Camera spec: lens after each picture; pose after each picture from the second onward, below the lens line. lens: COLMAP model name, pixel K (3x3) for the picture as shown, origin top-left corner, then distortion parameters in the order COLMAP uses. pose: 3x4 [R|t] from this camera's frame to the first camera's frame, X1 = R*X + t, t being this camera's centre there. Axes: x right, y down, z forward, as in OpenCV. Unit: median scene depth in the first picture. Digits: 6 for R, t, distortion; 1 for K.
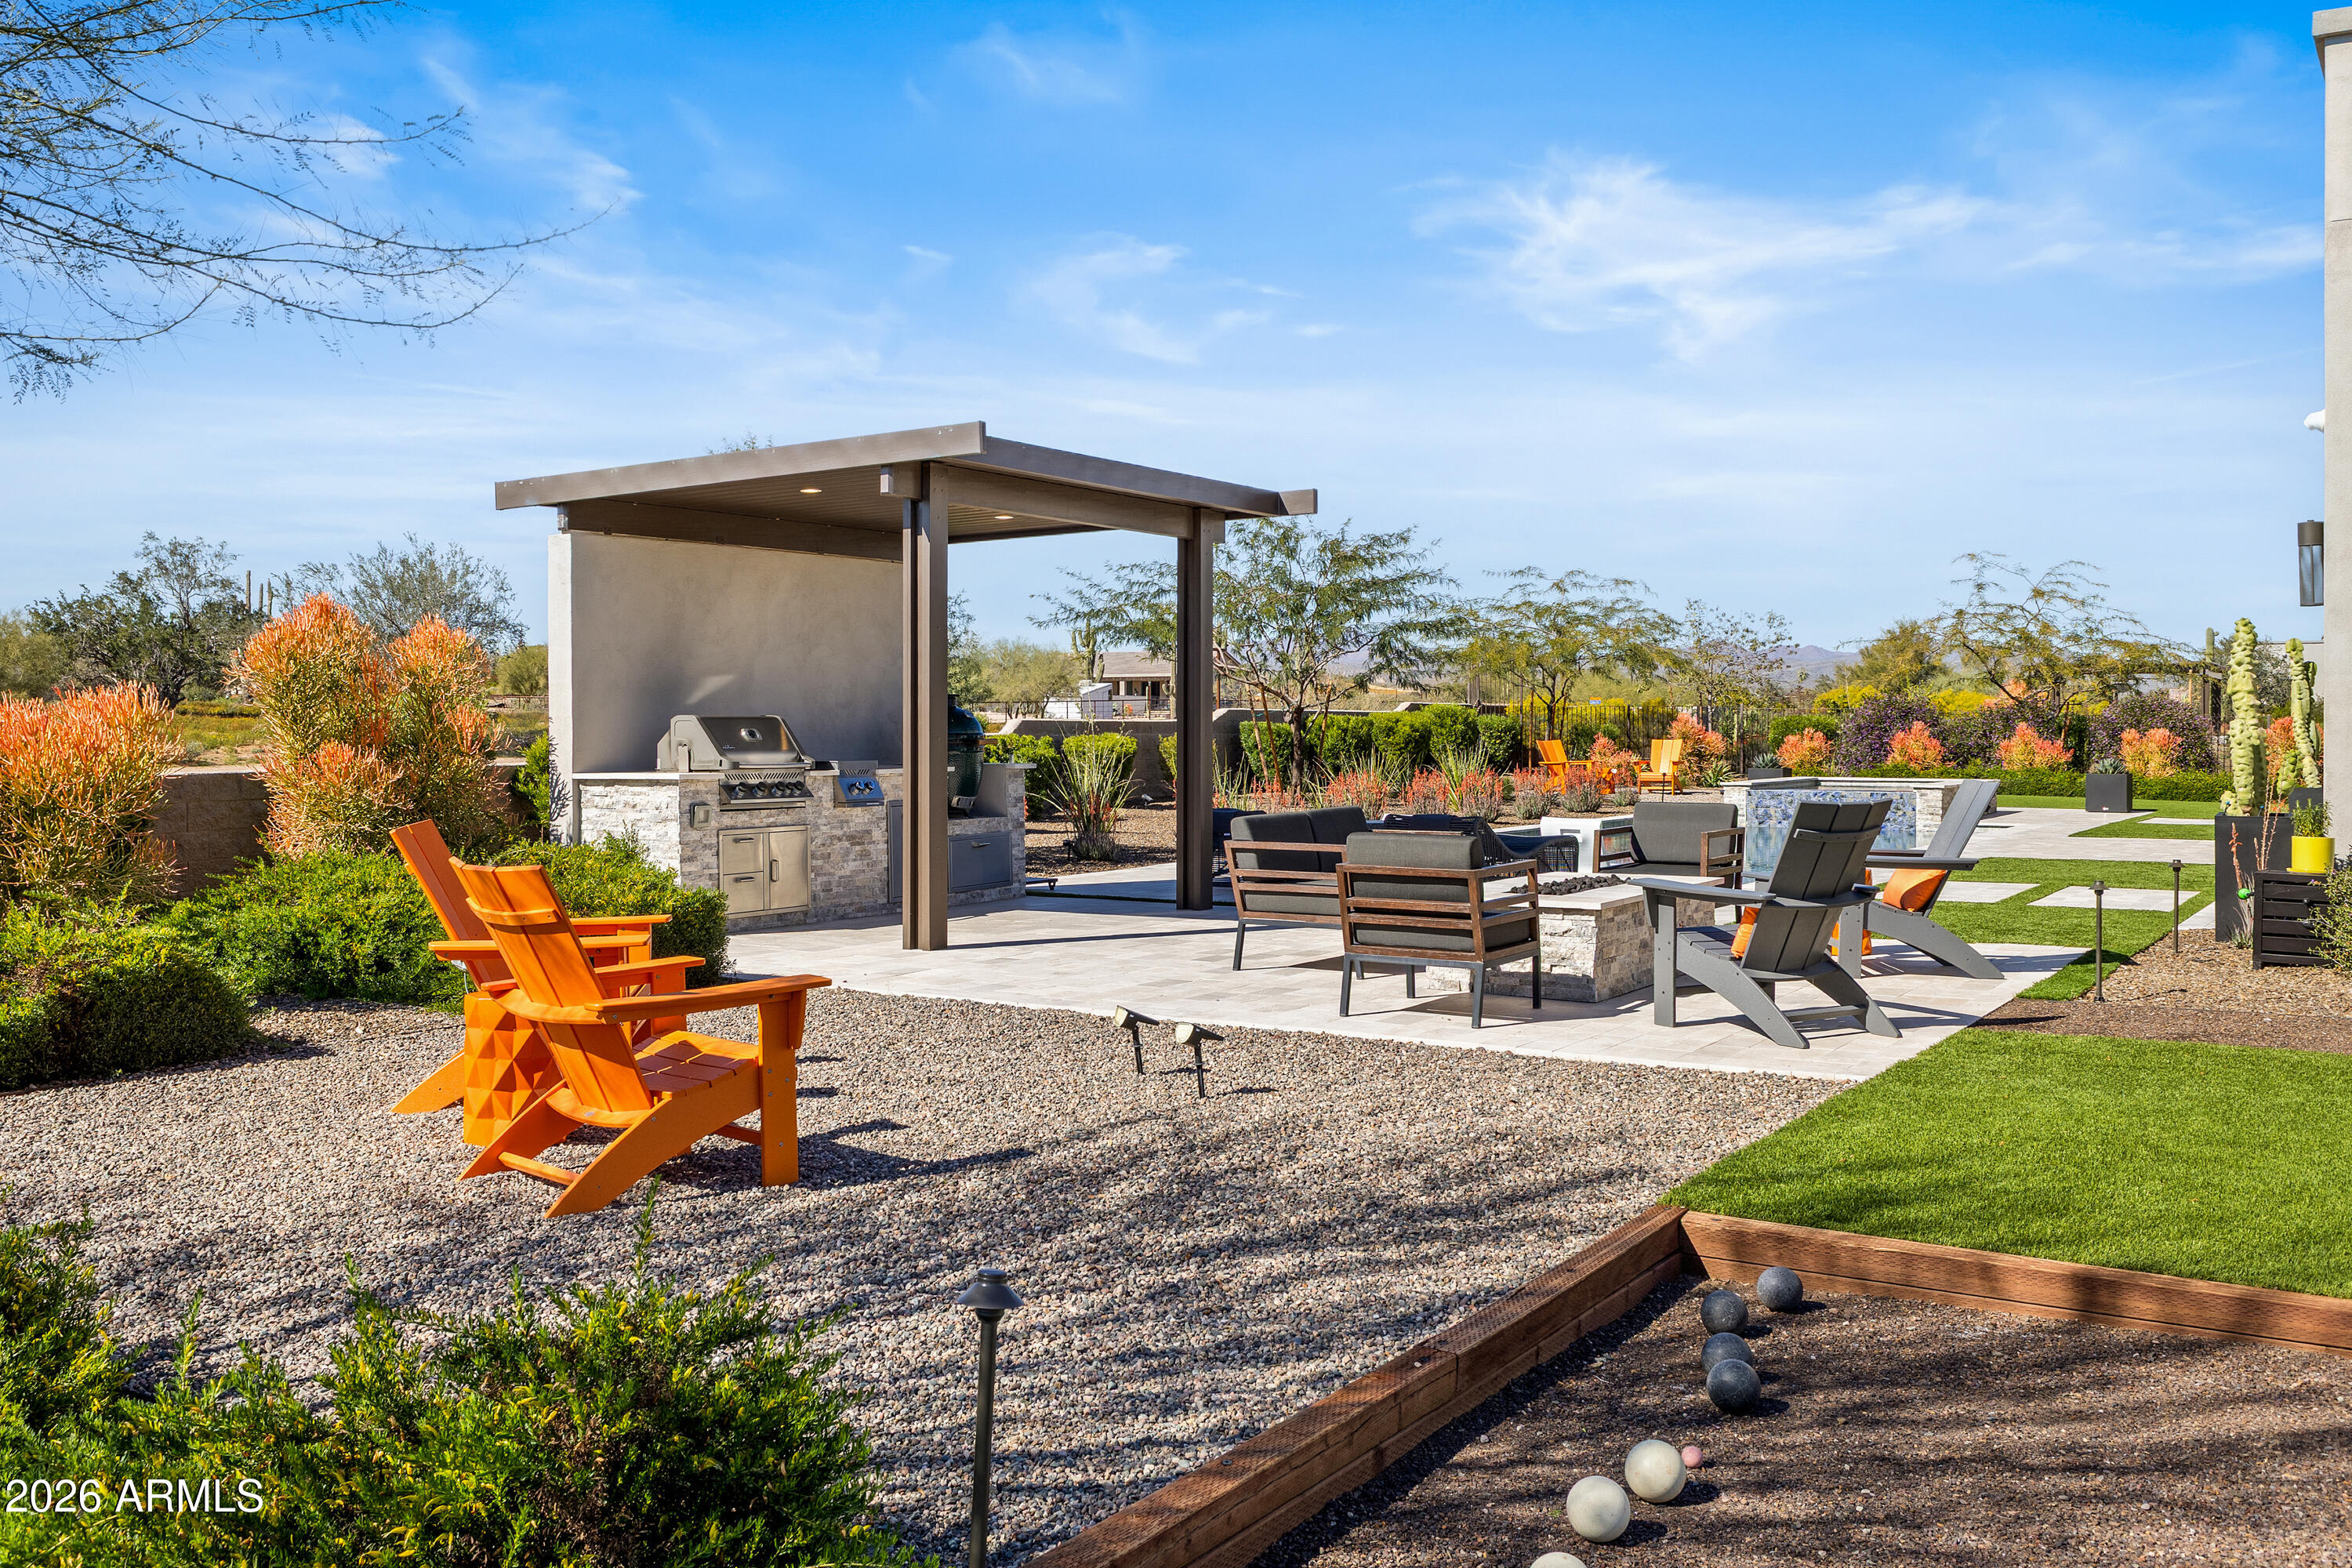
lens RADIAL K [[2125.3, 0, 1176.0], [0, 2125.3, 784.0], [0, 0, 1]] dist [0.006515, 0.001785]
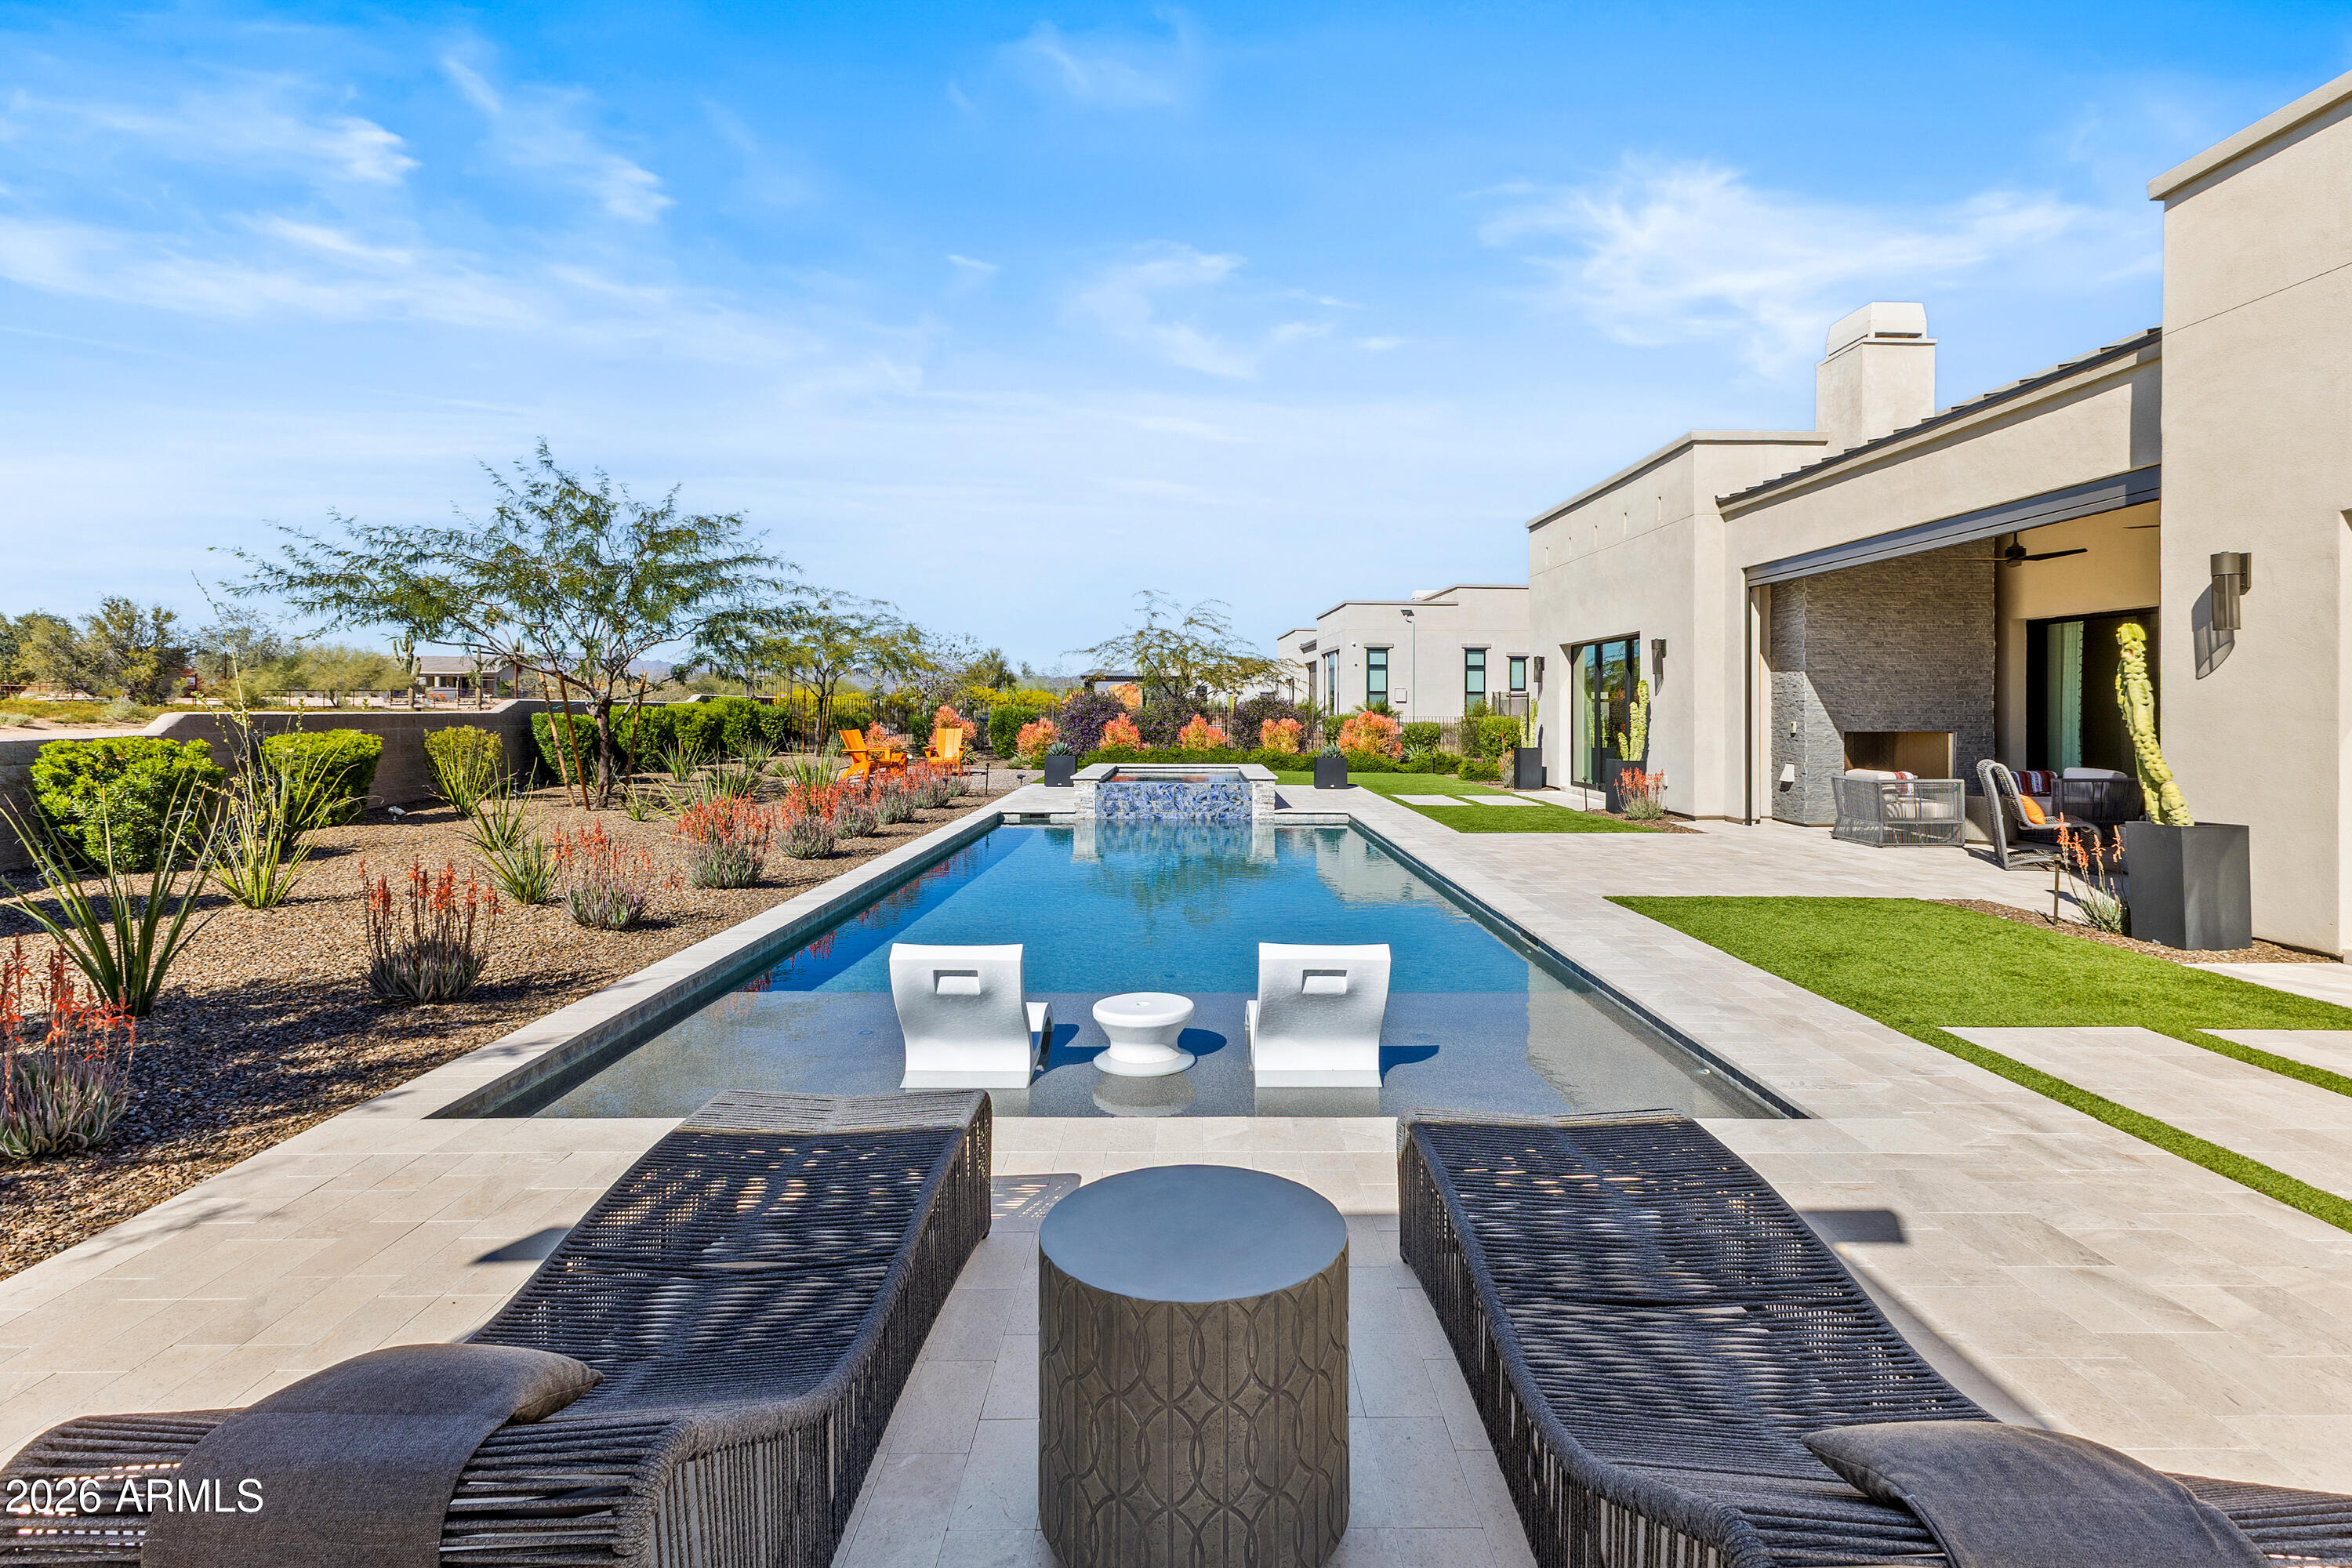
lens RADIAL K [[1157.5, 0, 1196.1], [0, 1157.5, 707.5], [0, 0, 1]] dist [0.005621, 0.000917]
pose [[0.853134, 0.004188, 0.521675, 0.013760], [0.010572, 0.999624, -0.025315, -0.016992], [-0.521585, 0.027112, 0.852768, 0.434561]]
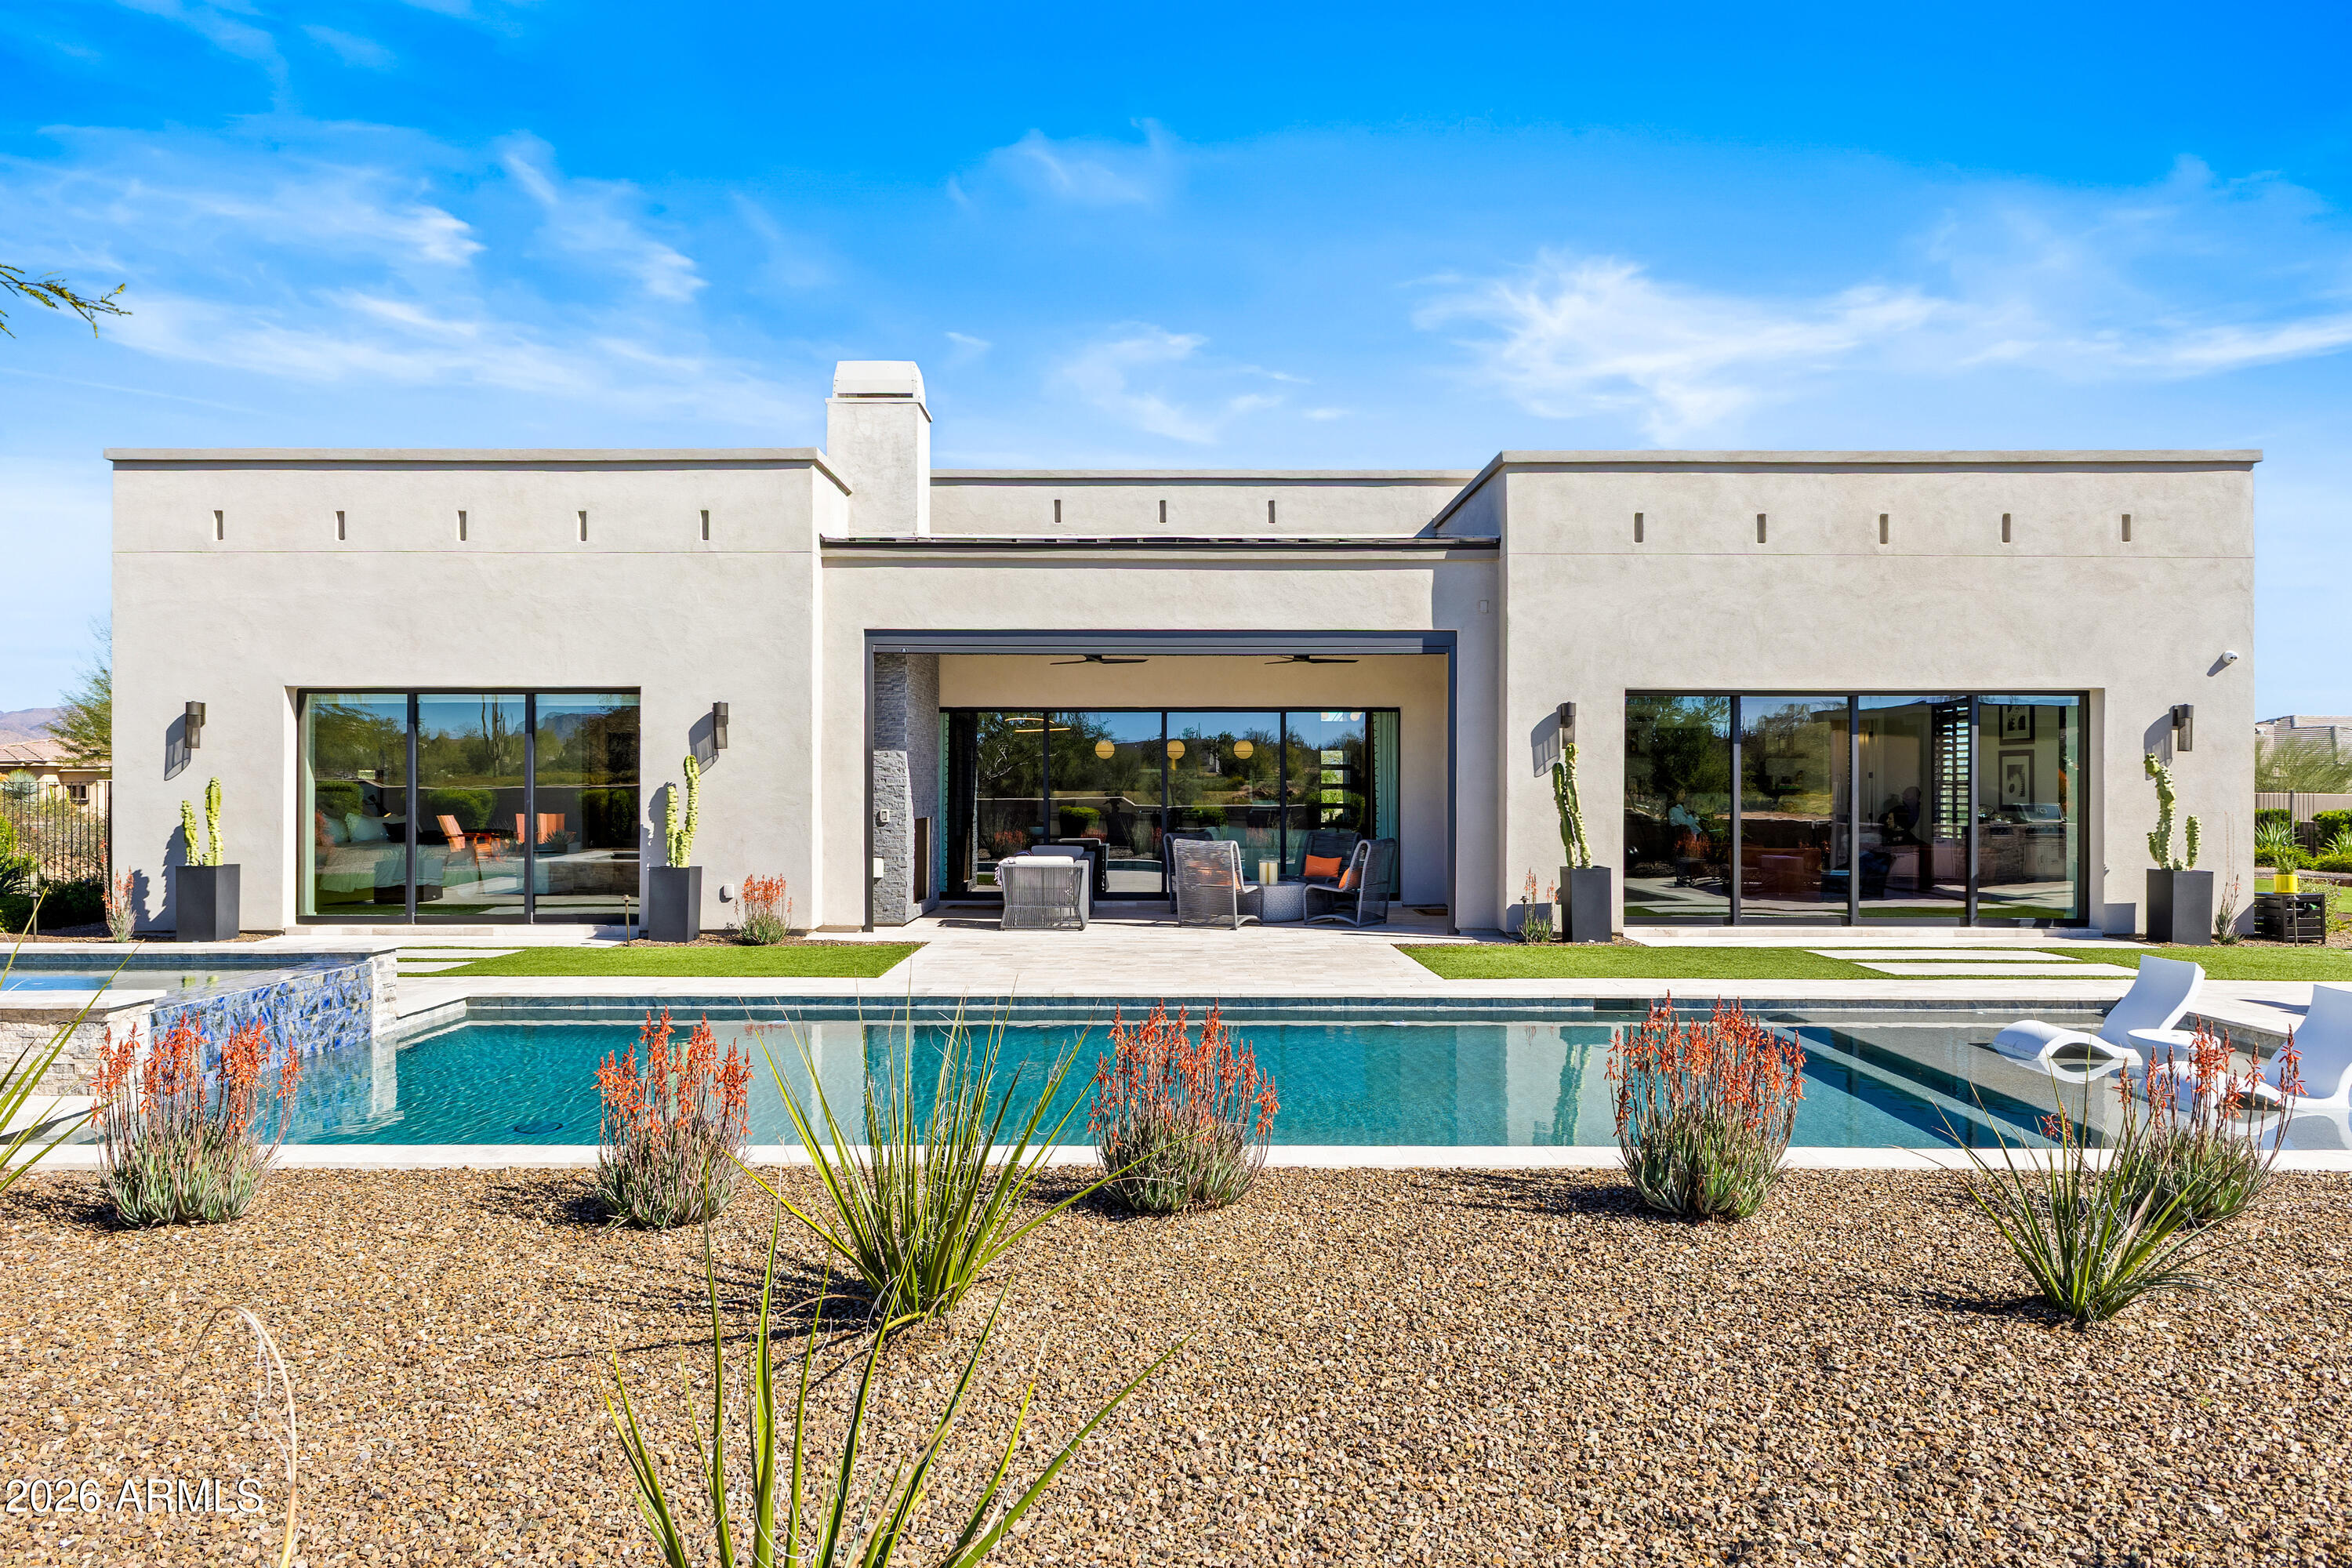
lens RADIAL K [[1549.7, 0, 1176.0], [0, 1549.7, 784.0], [0, 0, 1]] dist [-0.002276, -0.000741]
pose [[-0.515311, 0.002019, 0.857001, -0.055683], [0.022641, 0.999680, 0.011259, -0.032296], [-0.856704, 0.025205, -0.515192, 0.868904]]
